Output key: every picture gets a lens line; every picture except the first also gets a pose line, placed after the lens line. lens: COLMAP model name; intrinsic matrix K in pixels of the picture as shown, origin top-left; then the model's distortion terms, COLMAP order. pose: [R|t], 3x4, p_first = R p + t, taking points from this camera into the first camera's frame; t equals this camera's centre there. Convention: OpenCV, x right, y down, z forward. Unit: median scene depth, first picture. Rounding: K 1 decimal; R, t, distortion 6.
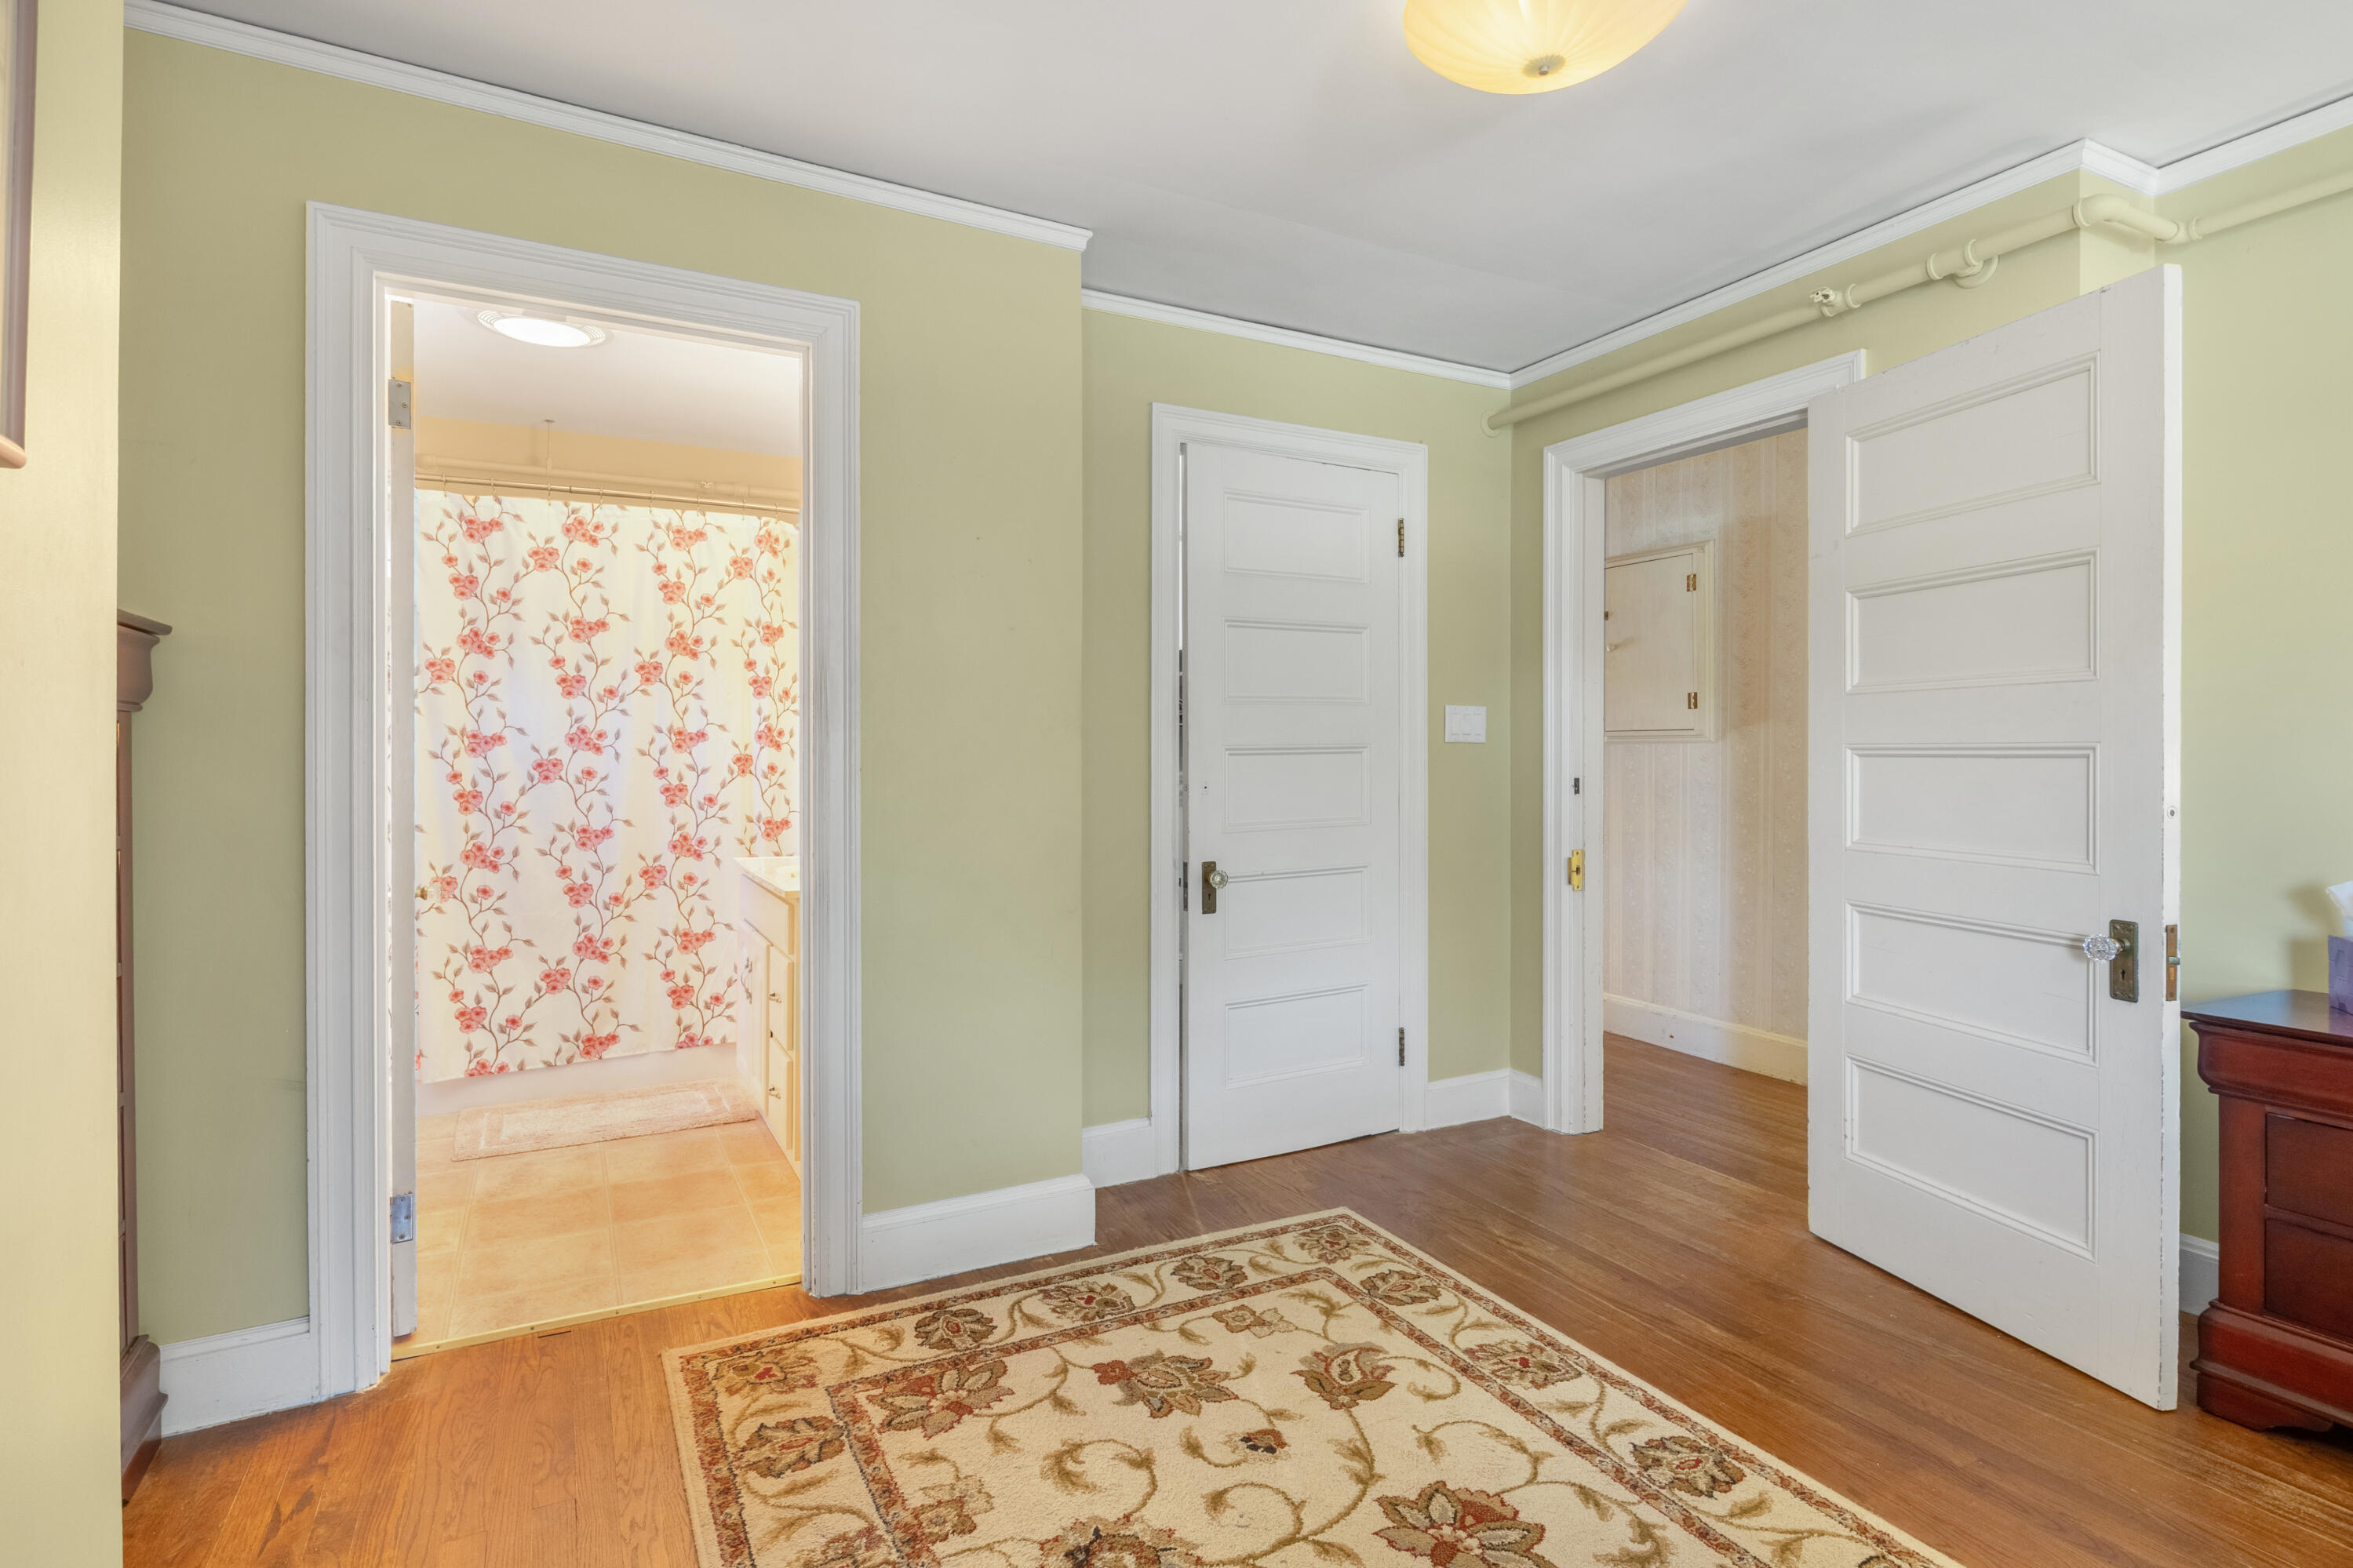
lens RADIAL K [[1187.6, 0, 1170.5], [0, 1187.6, 769.4], [0, 0, 1]] dist [0.004716, -0.005419]
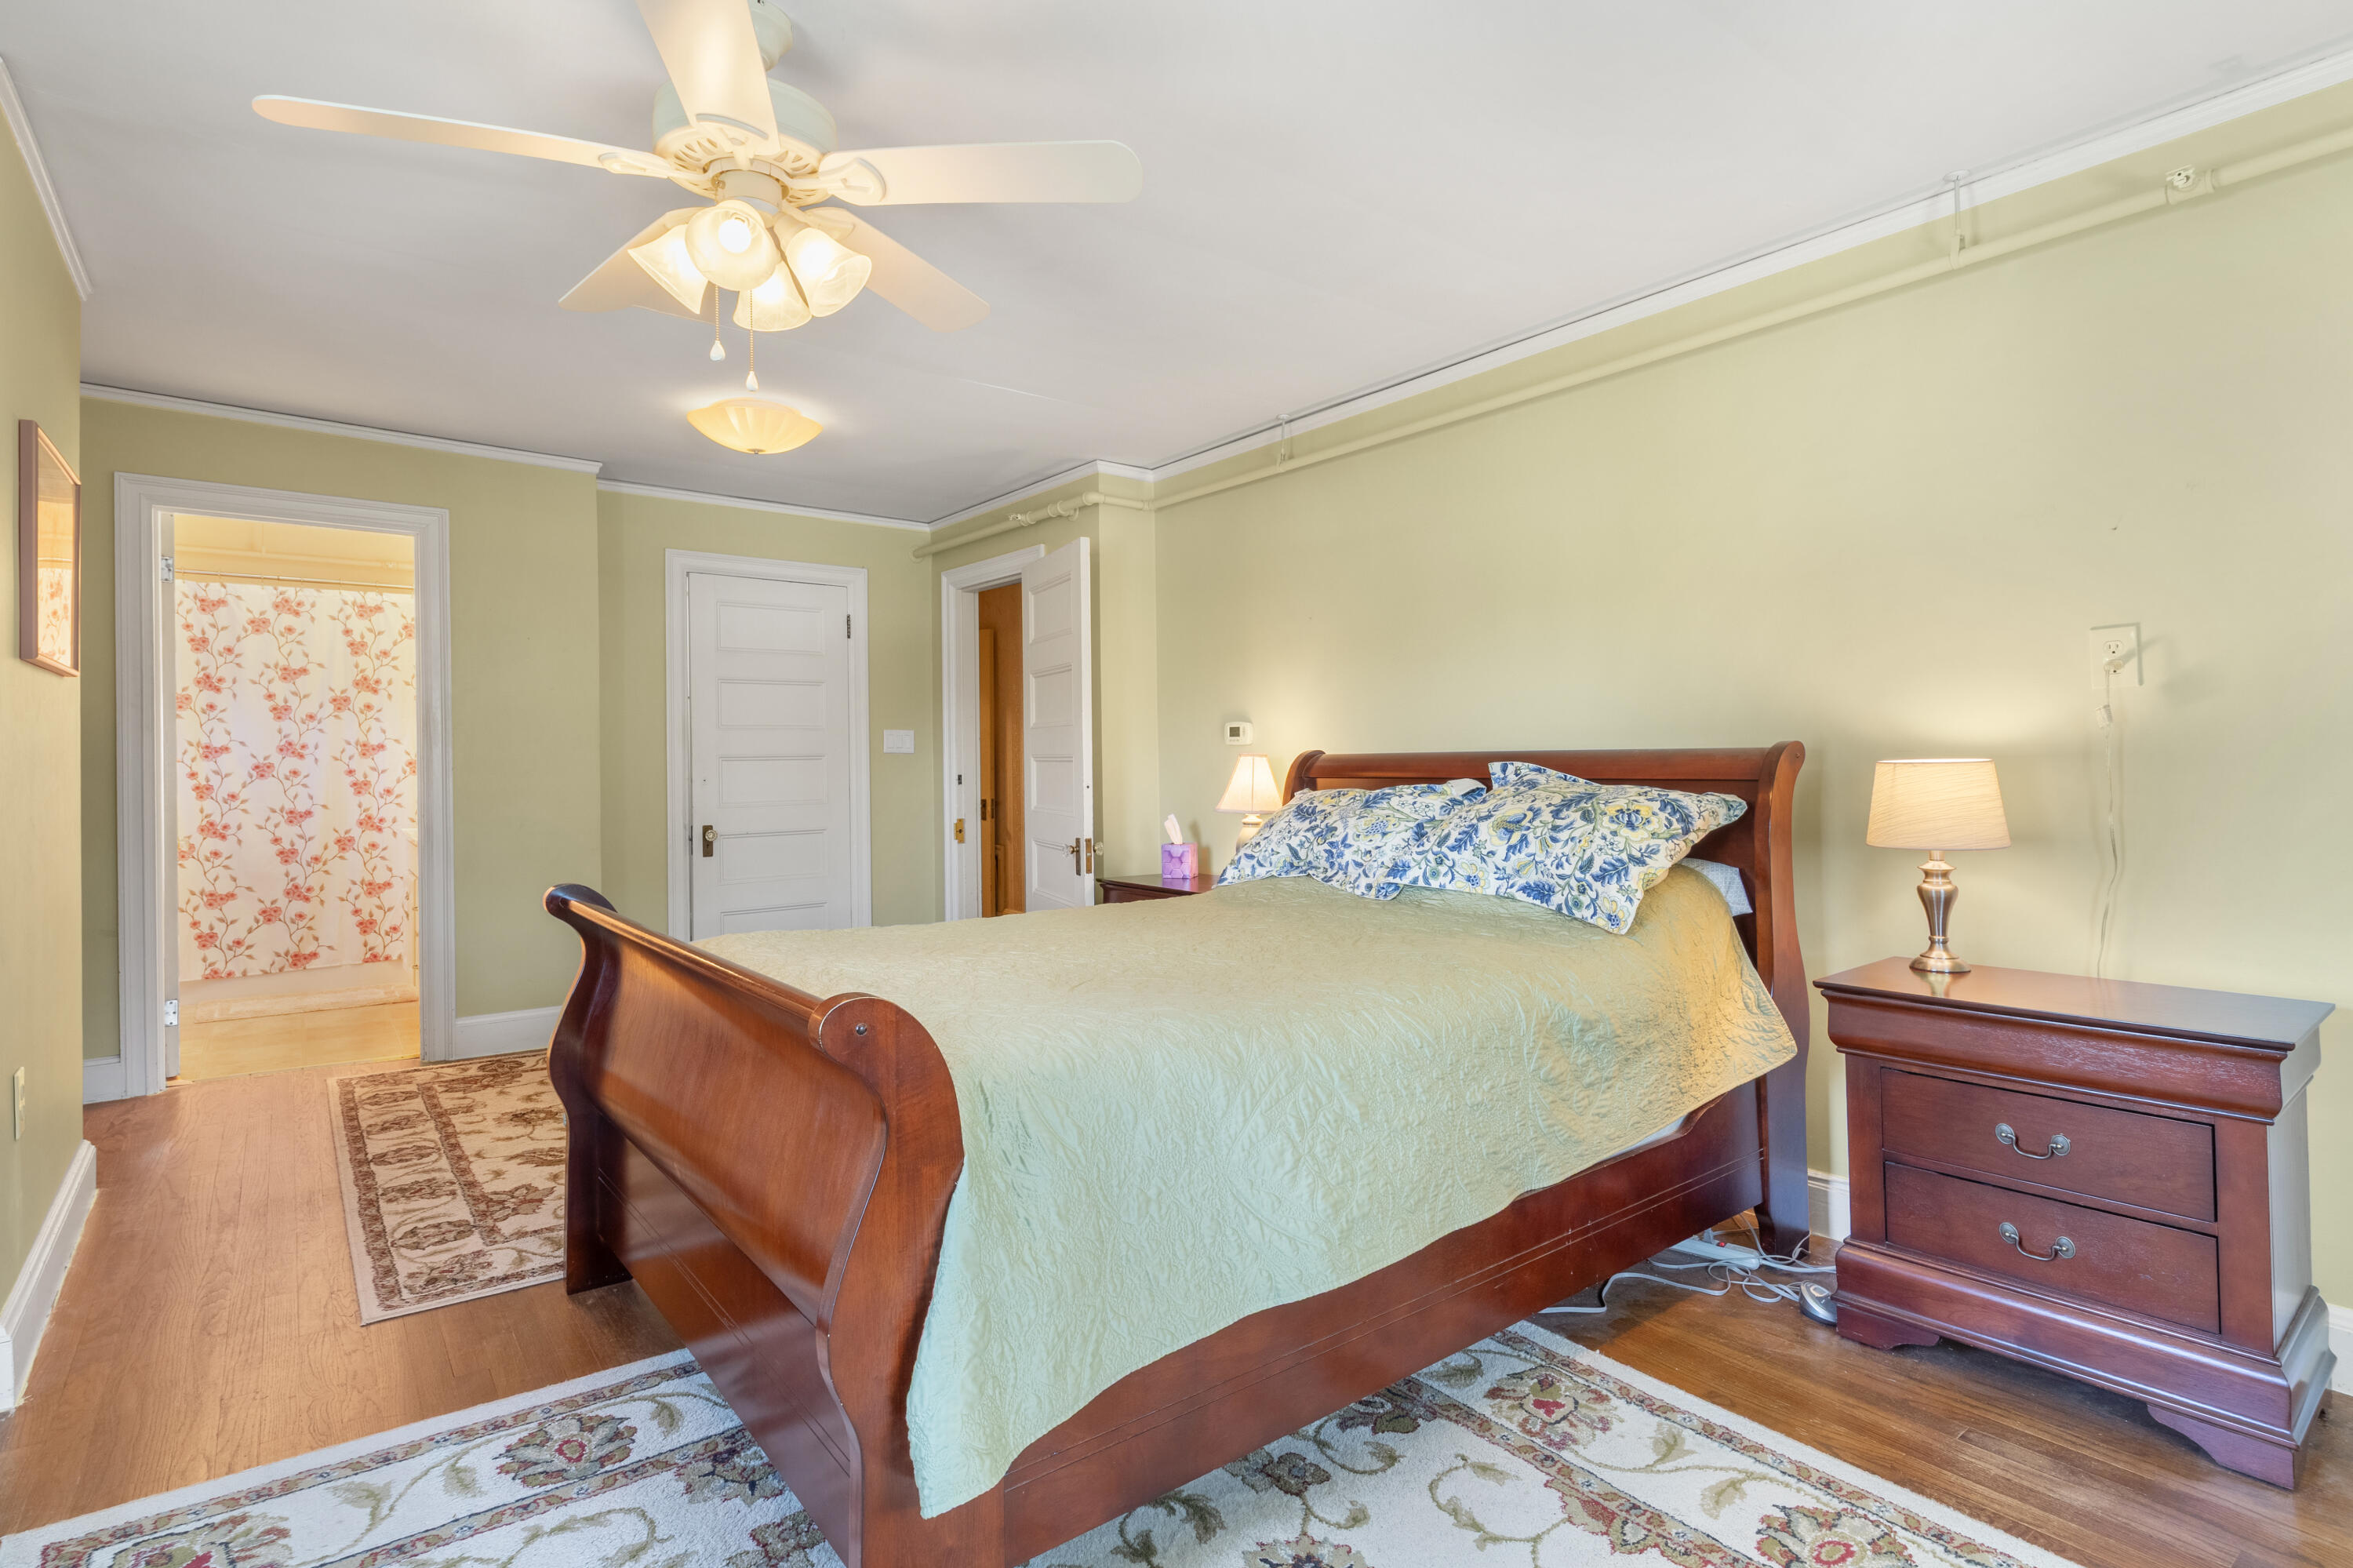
lens RADIAL K [[1187.8, 0, 1179.5], [0, 1187.8, 786.4], [0, 0, 1]] dist [0.004716, -0.005419]
pose [[0.986430, -0.002335, 0.164166, 0.347887], [0.000827, 0.999957, 0.009253, 0.007612], [-0.164180, -0.008992, 0.986389, -0.627274]]
